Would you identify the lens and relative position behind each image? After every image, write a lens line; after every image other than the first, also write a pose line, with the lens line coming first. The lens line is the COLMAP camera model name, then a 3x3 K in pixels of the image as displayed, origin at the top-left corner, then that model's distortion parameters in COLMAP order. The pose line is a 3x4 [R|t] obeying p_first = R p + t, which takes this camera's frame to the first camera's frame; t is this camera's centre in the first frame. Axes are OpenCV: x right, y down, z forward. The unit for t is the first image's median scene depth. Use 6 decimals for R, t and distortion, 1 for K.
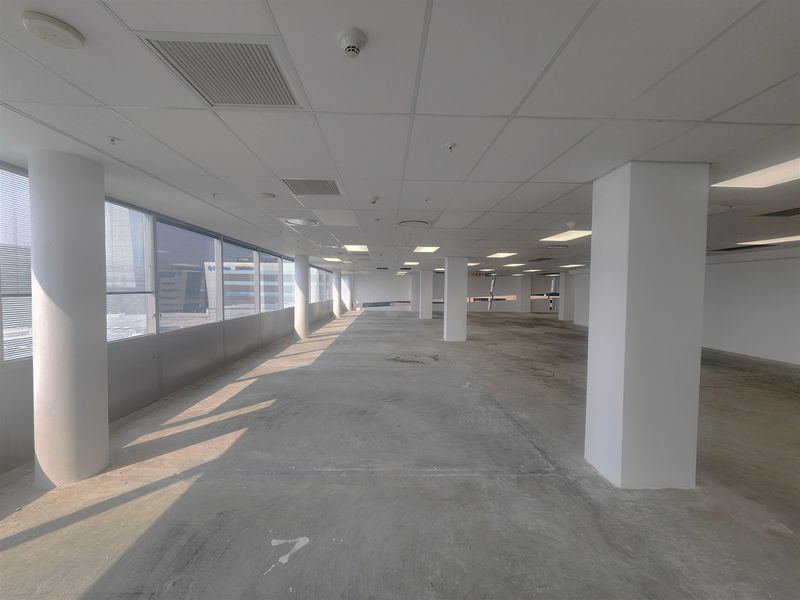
lens RADIAL K [[334.6, 0, 400.0], [0, 334.6, 300.0], [0, 0, 1]] dist [0.000317, 0.000041]
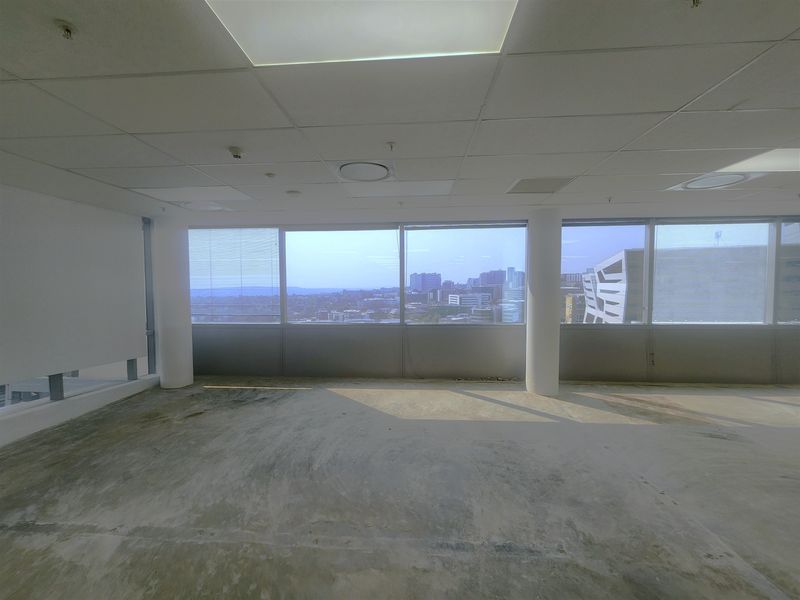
lens RADIAL K [[334.6, 0, 400.0], [0, 334.6, 300.0], [0, 0, 1]] dist [0.000317, 0.000041]
pose [[-0.104987, 0.041482, -0.993608, 0.735028], [-0.033487, 0.998416, 0.045221, -0.005847], [0.993910, 0.038021, -0.103432, 0.400431]]
